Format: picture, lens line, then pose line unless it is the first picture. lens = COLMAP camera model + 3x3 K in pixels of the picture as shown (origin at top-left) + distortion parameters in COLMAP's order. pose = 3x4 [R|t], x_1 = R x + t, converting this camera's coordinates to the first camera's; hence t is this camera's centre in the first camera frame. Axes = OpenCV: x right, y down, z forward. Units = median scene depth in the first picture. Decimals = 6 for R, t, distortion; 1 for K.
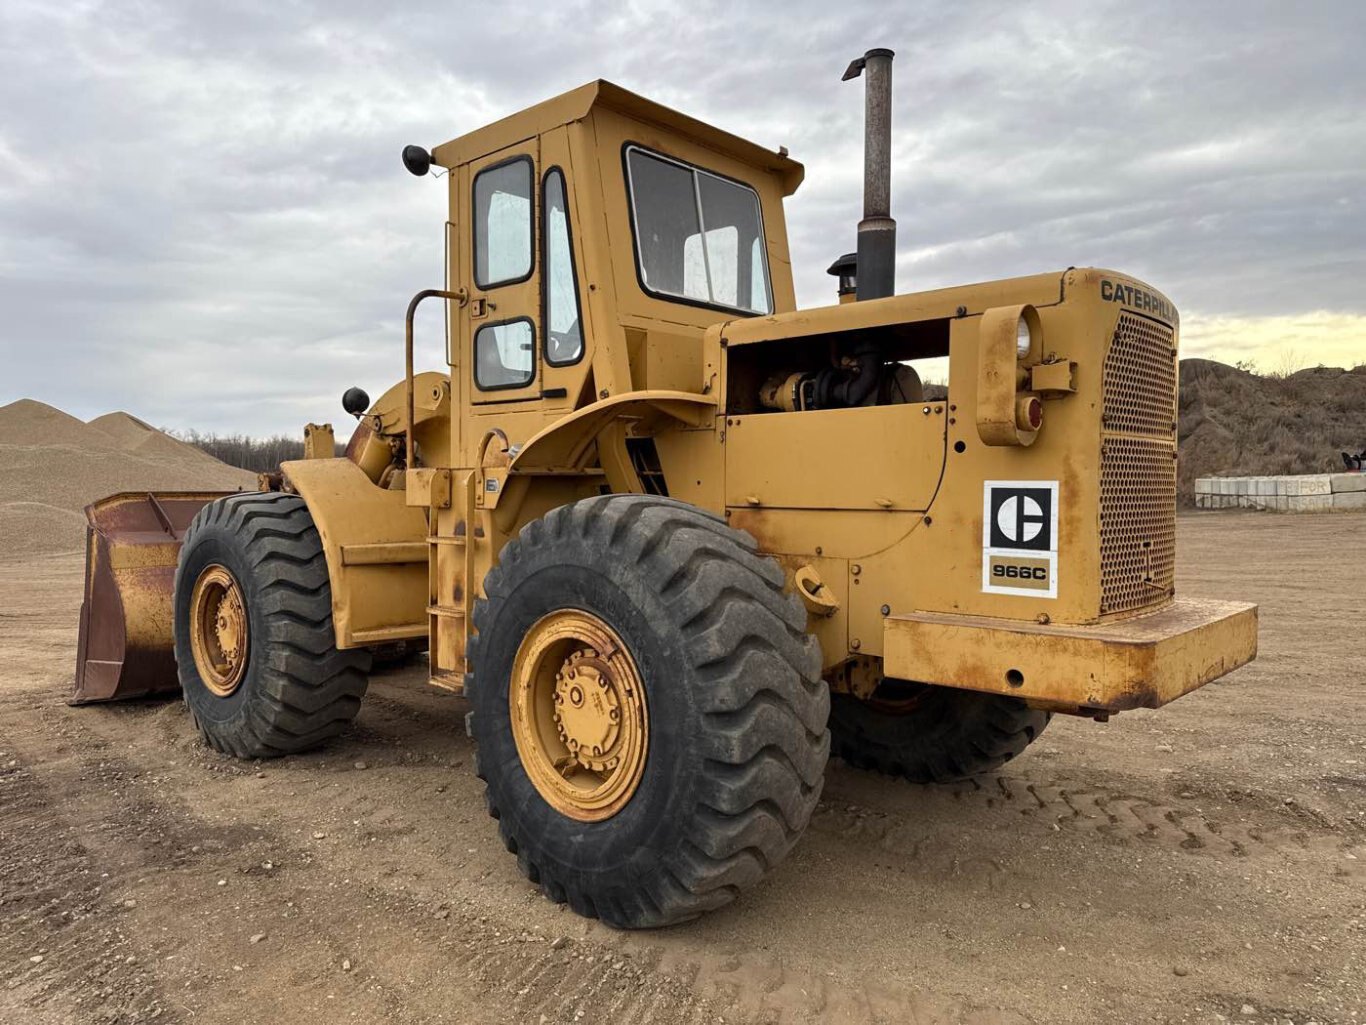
lens RADIAL K [[955.2, 0, 689.0], [0, 955.2, 516.1], [0, 0, 1]] dist [0.002776, 0.000685]
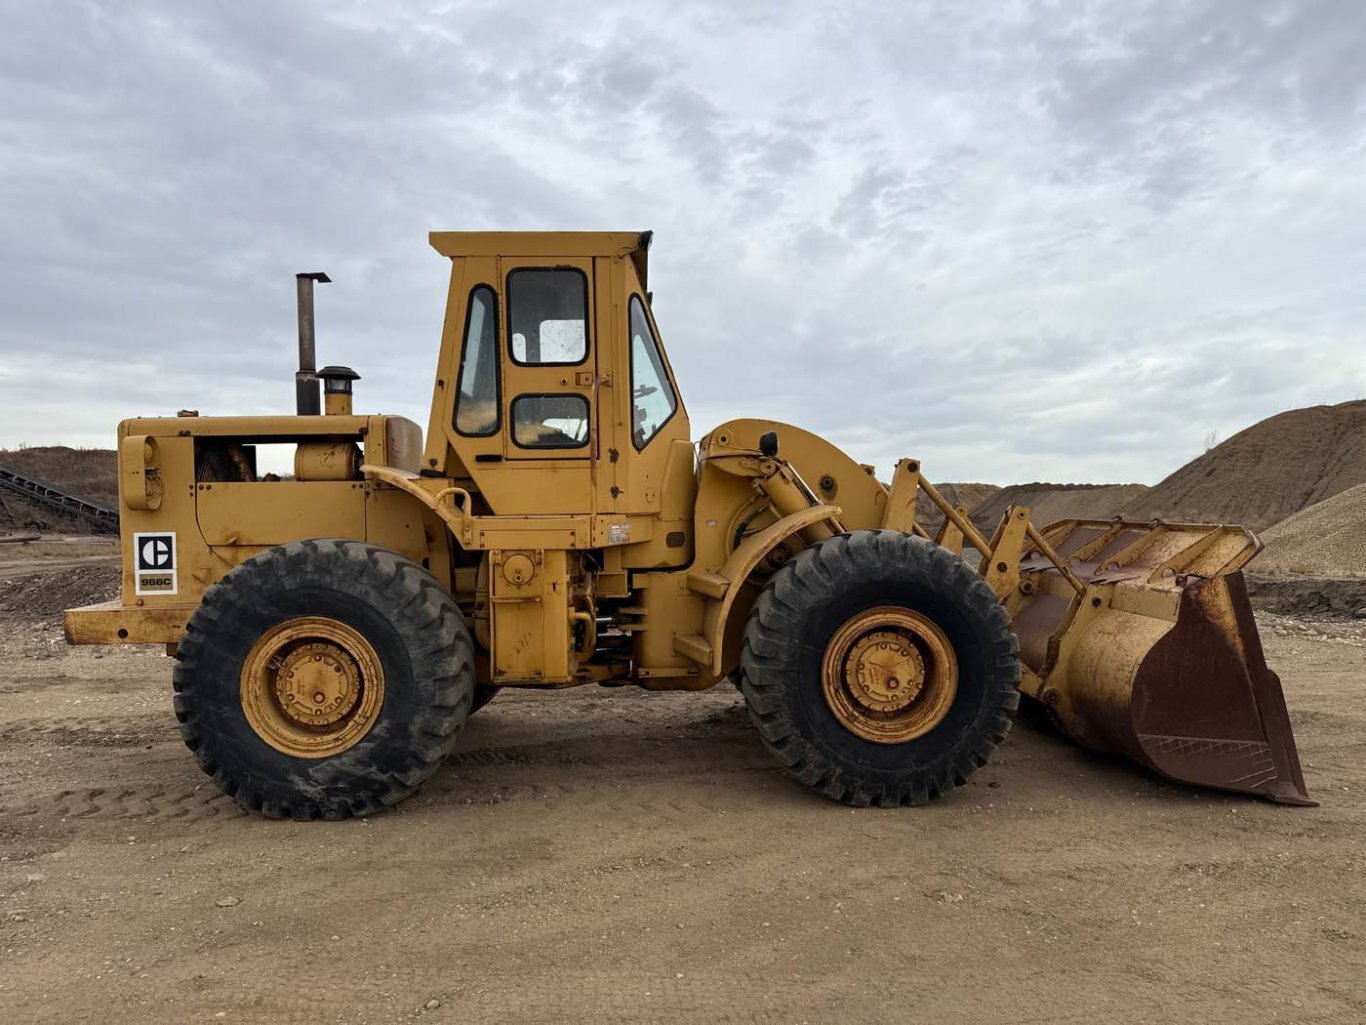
lens RADIAL K [[965.9, 0, 680.6], [0, 965.9, 510.8], [0, 0, 1]] dist [0.122034, -0.216018]
pose [[-0.713792, 0.016812, -0.700156, 0.955696], [-0.012469, 0.999248, 0.036705, -0.130065], [0.700247, 0.034930, -0.713046, 2.719834]]
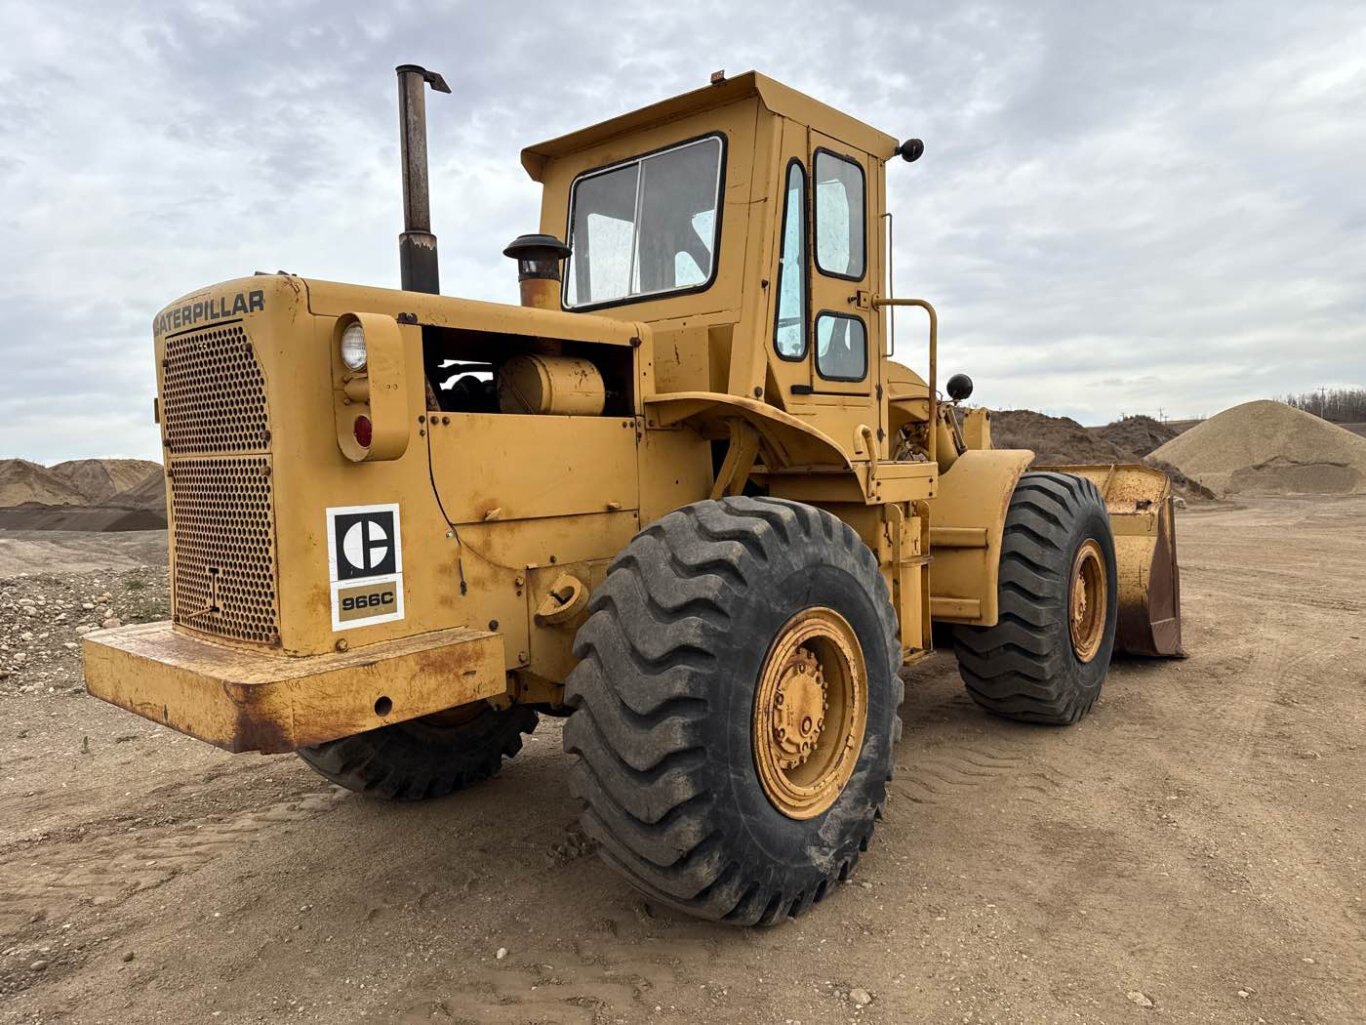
lens RADIAL K [[973.2, 0, 709.8], [0, 973.2, 501.1], [0, 0, 1]] dist [0.071855, -0.086276]
pose [[0.062183, 0.042324, -0.997167, 1.280821], [-0.006160, 0.999098, 0.042022, -0.066784], [0.998046, 0.003529, 0.062388, 1.248355]]
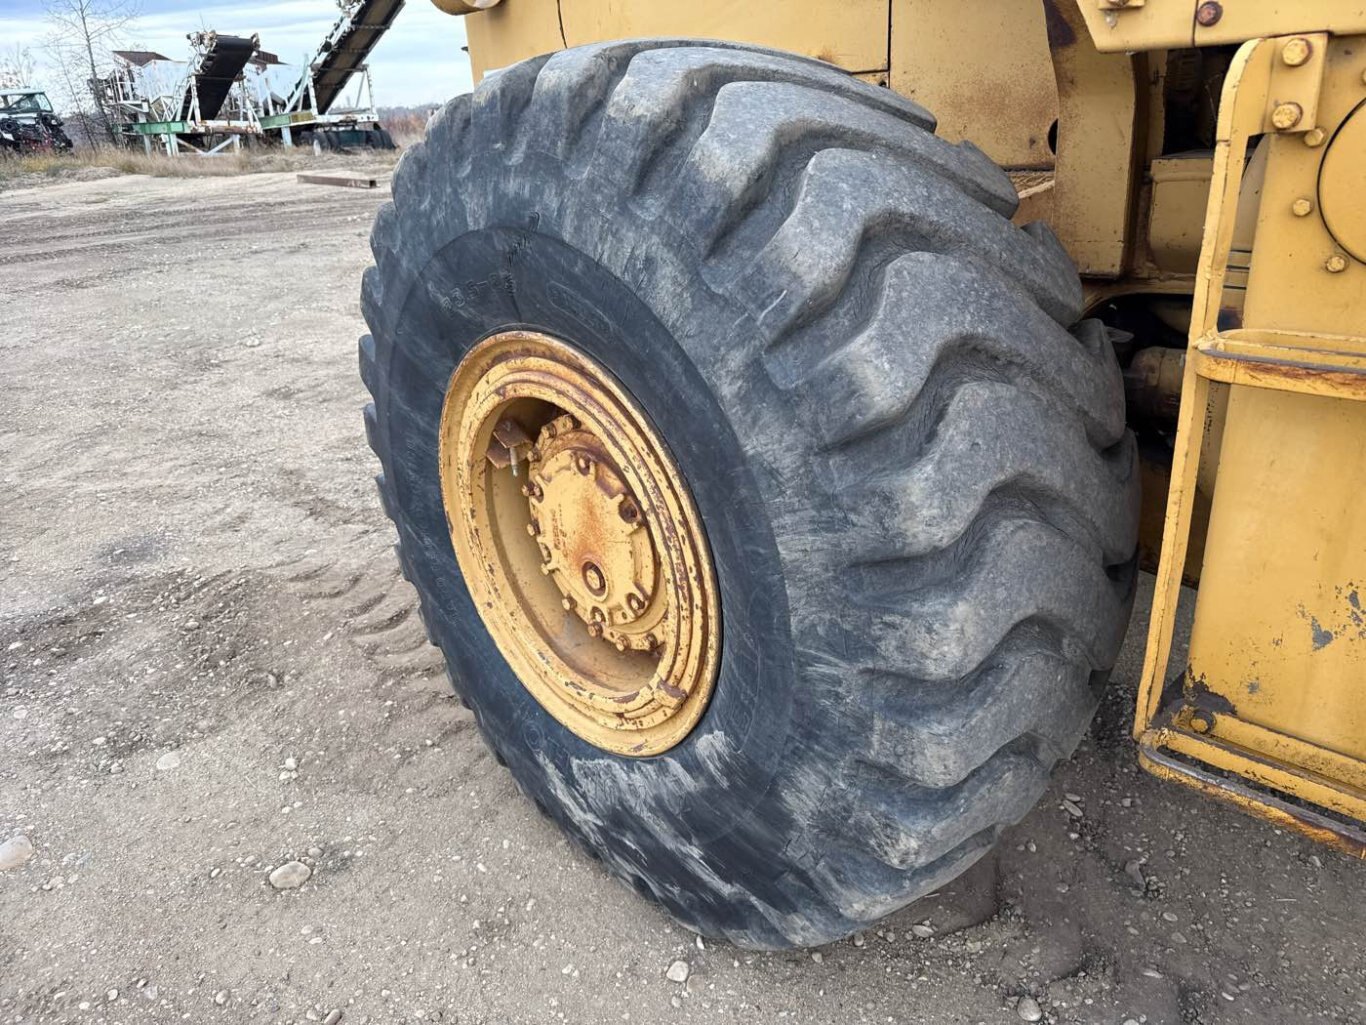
lens RADIAL K [[968.5, 0, 680.0], [0, 968.5, 518.4], [0, 0, 1]] dist [0.003415, -0.008236]
pose [[-0.995954, 0.029510, 0.084876, 0.284770], [0.062759, 0.904438, 0.421964, -0.021215], [-0.064312, 0.425584, -0.902631, 1.783553]]
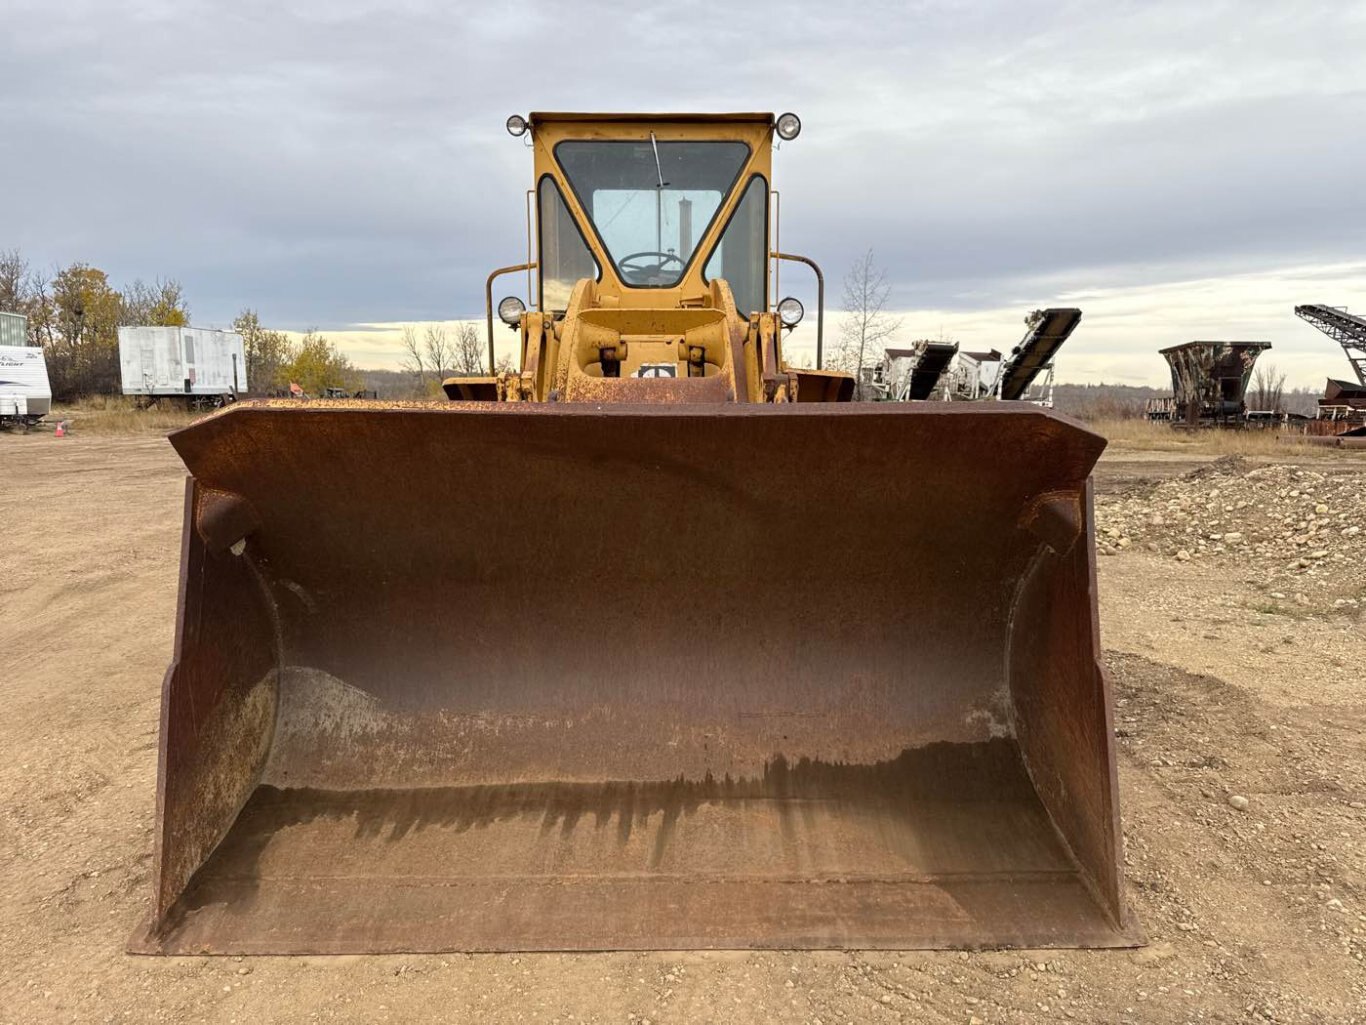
lens RADIAL K [[965.9, 0, 680.6], [0, 965.9, 510.8], [0, 0, 1]] dist [0.122034, -0.216018]
pose [[-0.664217, -0.077493, 0.743512, -1.464585], [0.025265, 0.991717, 0.125933, -0.065267], [-0.747112, 0.102432, -0.656758, 2.506091]]
